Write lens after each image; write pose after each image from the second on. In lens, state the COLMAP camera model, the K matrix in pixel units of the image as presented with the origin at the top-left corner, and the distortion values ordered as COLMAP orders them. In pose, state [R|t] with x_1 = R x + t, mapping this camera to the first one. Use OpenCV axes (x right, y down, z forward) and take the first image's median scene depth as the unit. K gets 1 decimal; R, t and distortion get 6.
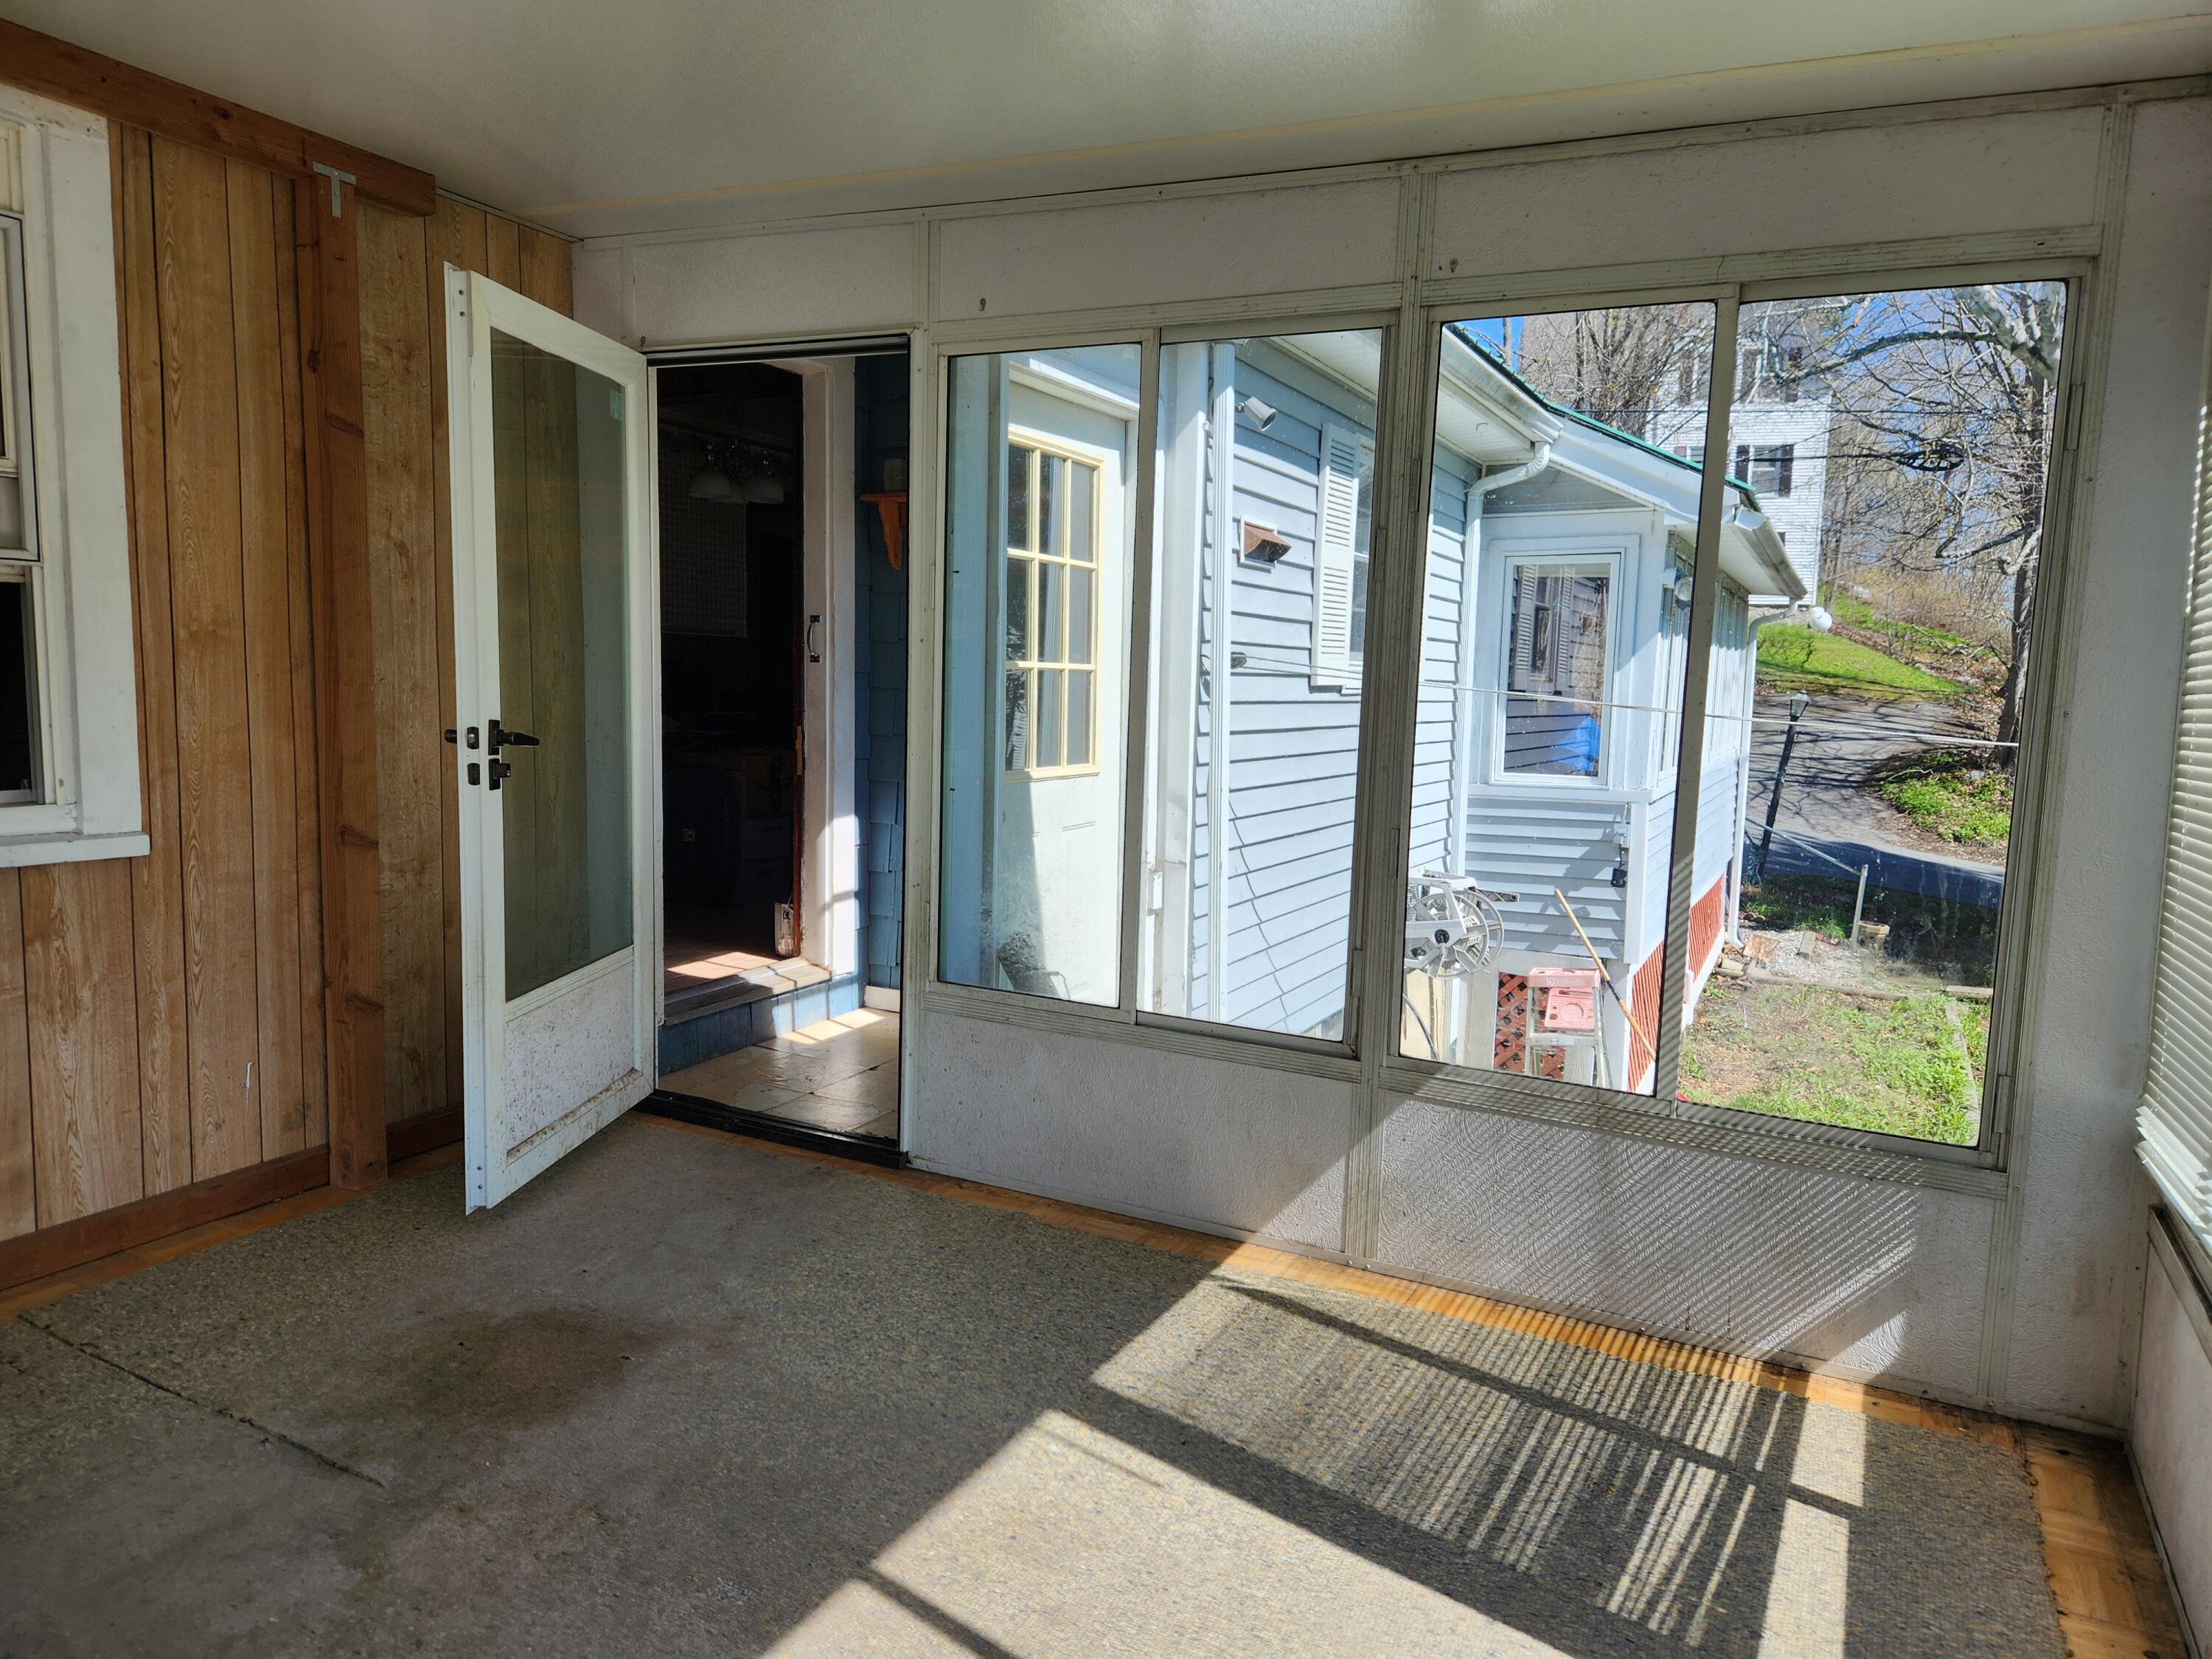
lens RADIAL K [[1492.6, 0, 1105.7], [0, 1492.6, 815.4], [0, 0, 1]] dist [0.079600, -0.058986]
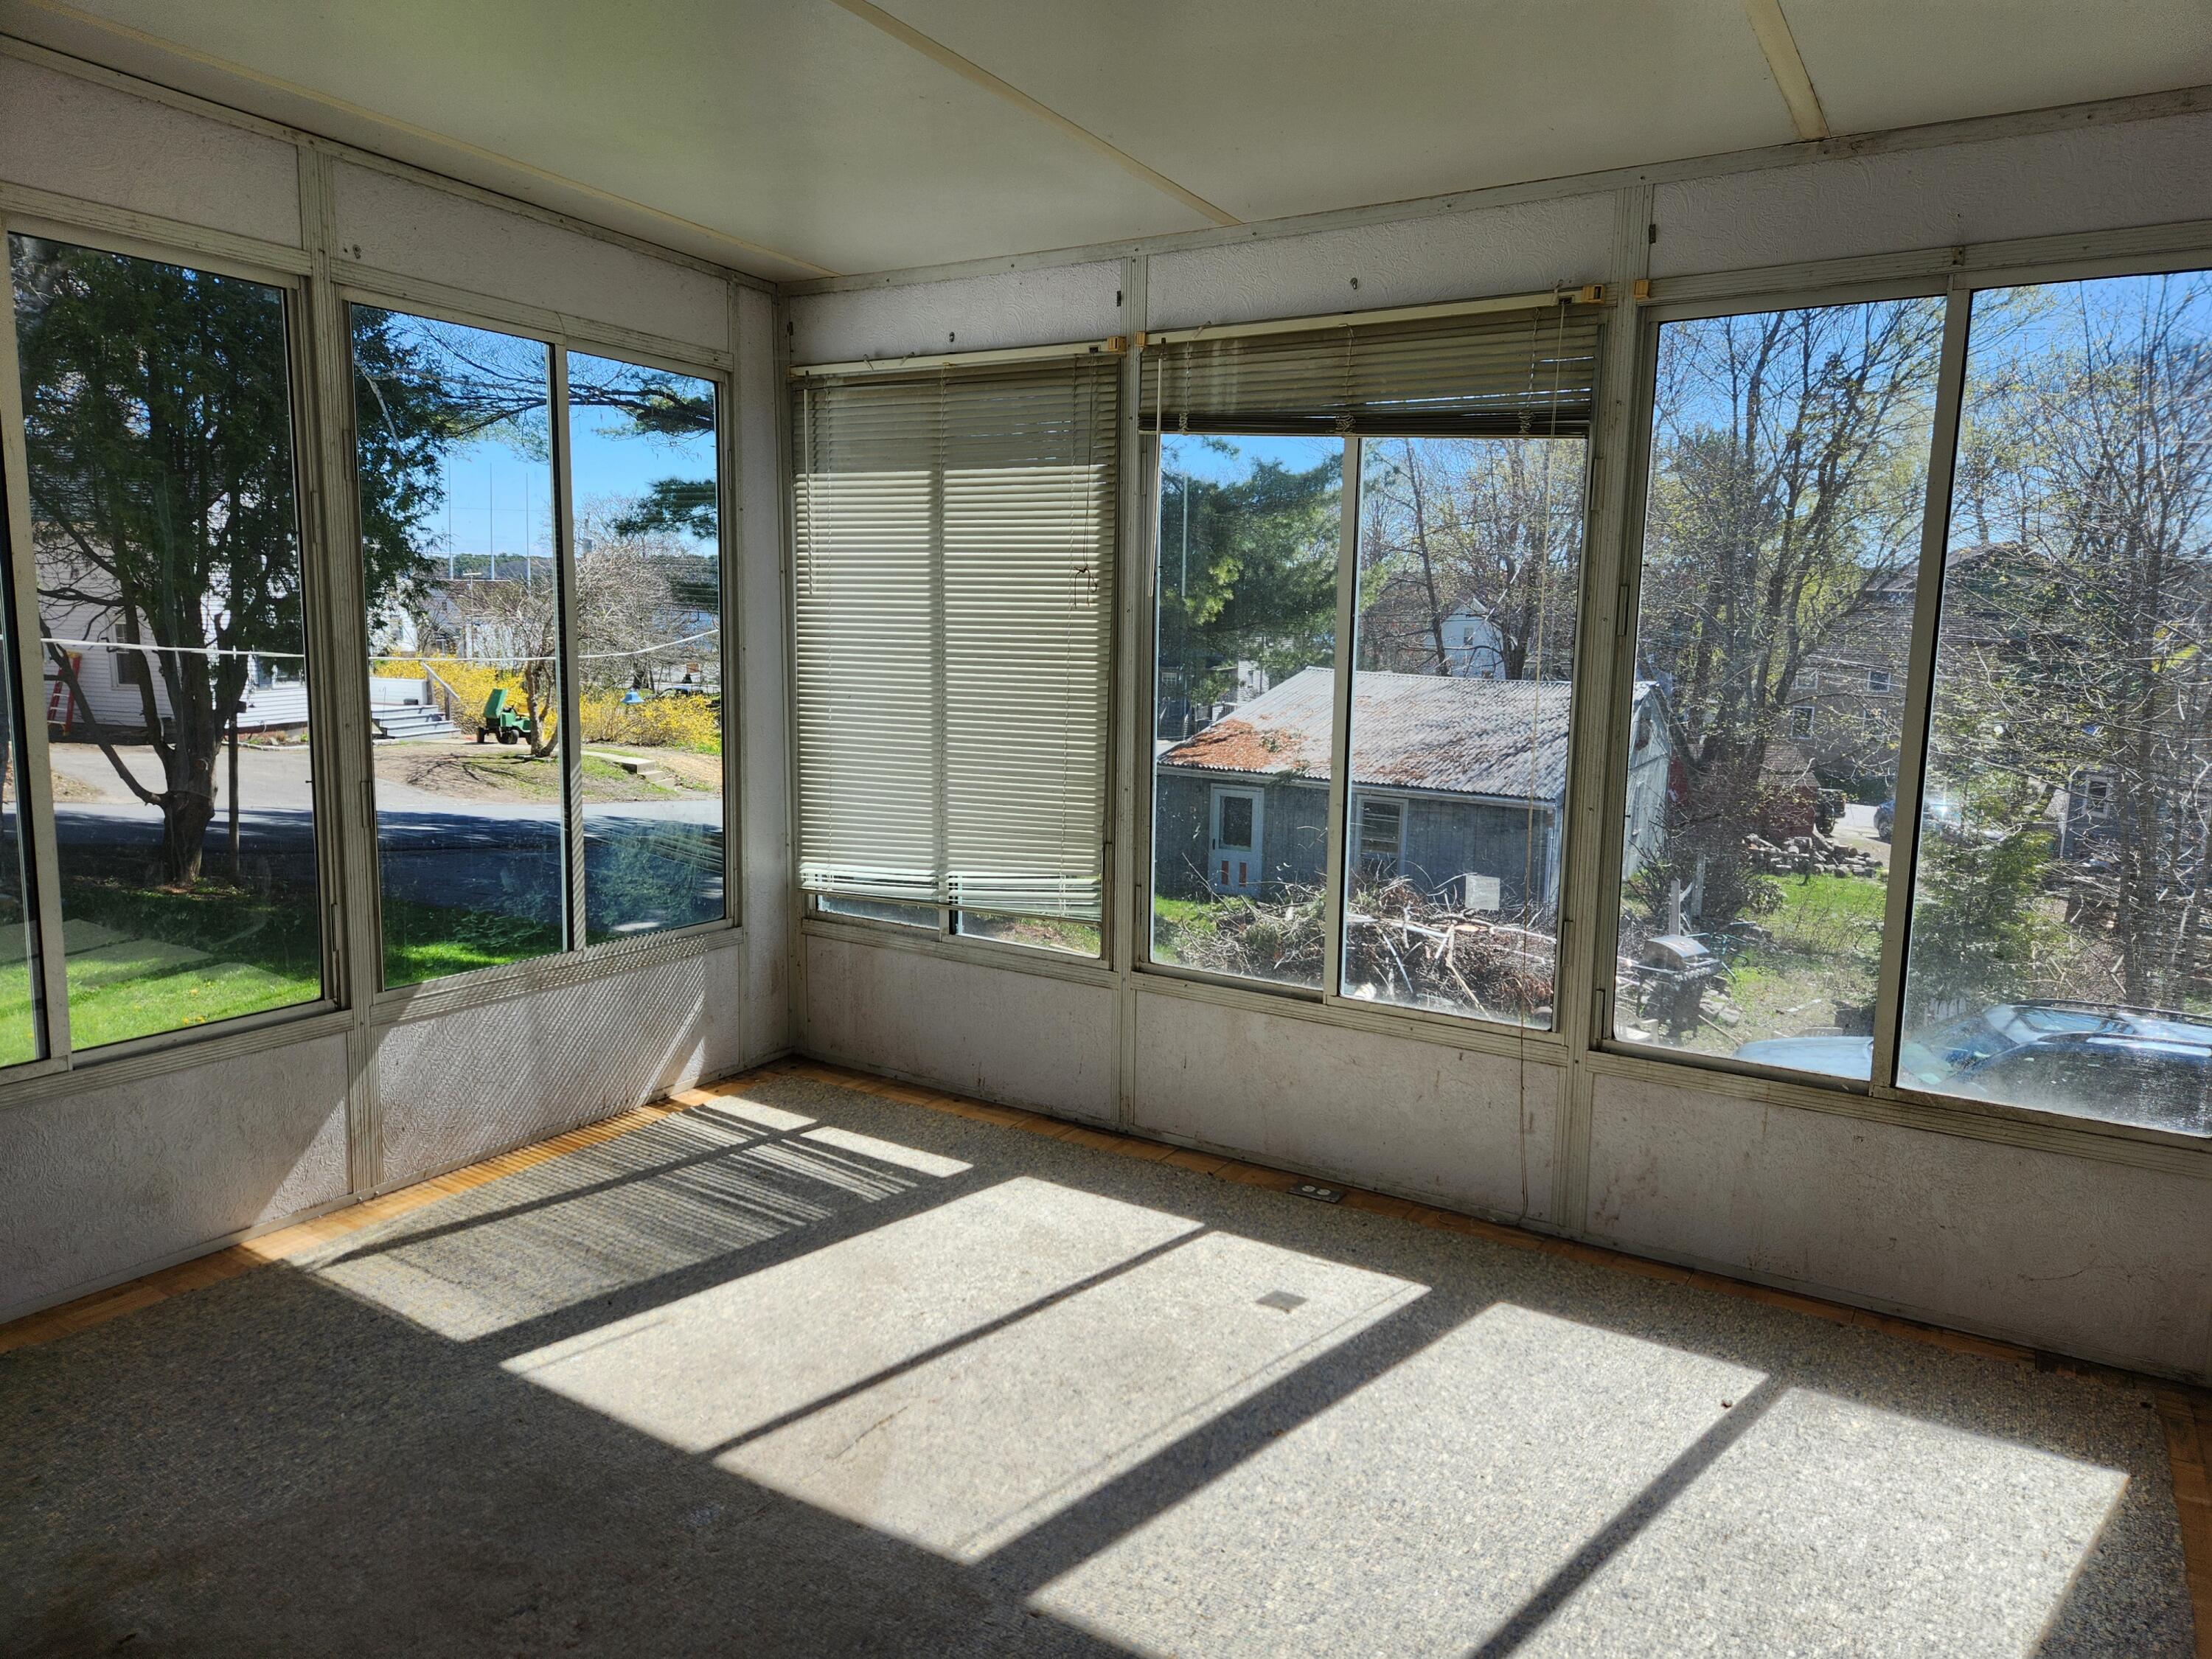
lens RADIAL K [[1492.6, 0, 1105.7], [0, 1492.6, 815.4], [0, 0, 1]] dist [0.079600, -0.058986]
pose [[0.073242, -0.167793, 0.983098, -0.936045], [0.078875, 0.983632, 0.162008, -0.114143], [-0.994190, 0.065676, 0.085278, 0.444553]]
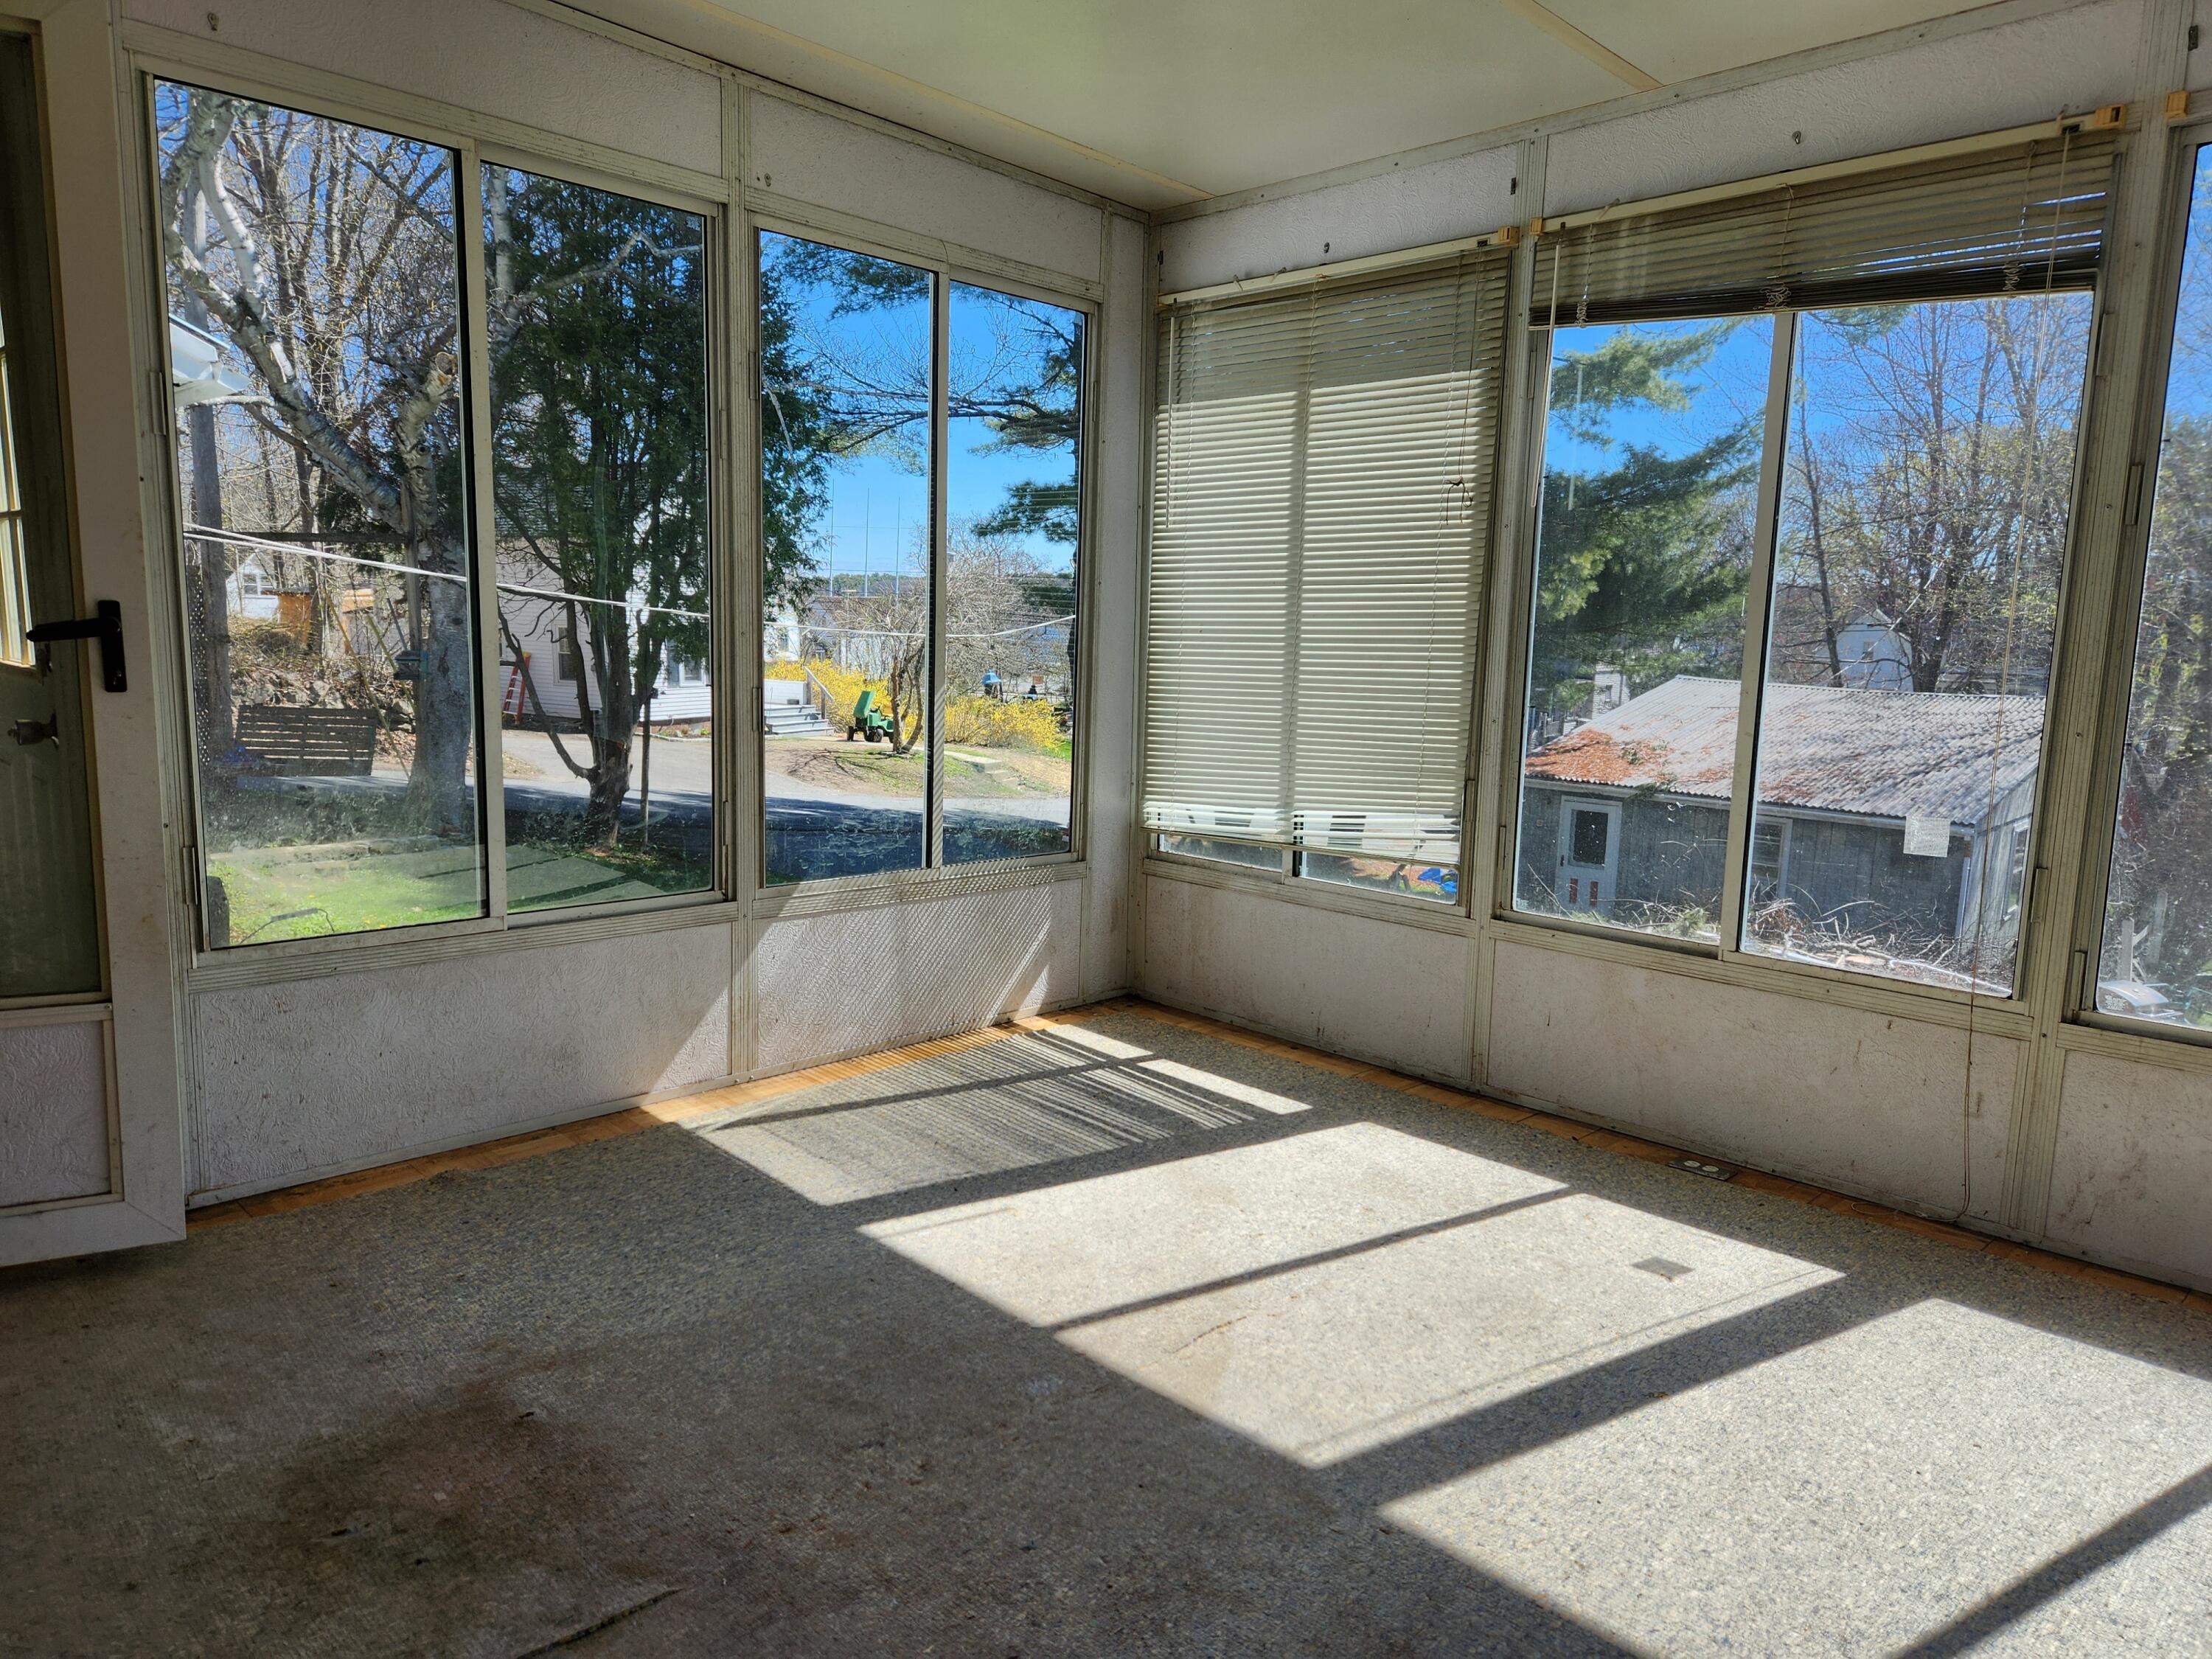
lens RADIAL K [[1481.5, 0, 1073.4], [0, 1481.5, 833.9], [0, 0, 1]] dist [0.091745, -0.076274]
pose [[0.311762, -0.159342, 0.936704, -0.906914], [0.076069, 0.986859, 0.142556, -0.027352], [-0.947110, 0.026810, 0.319786, 0.476361]]
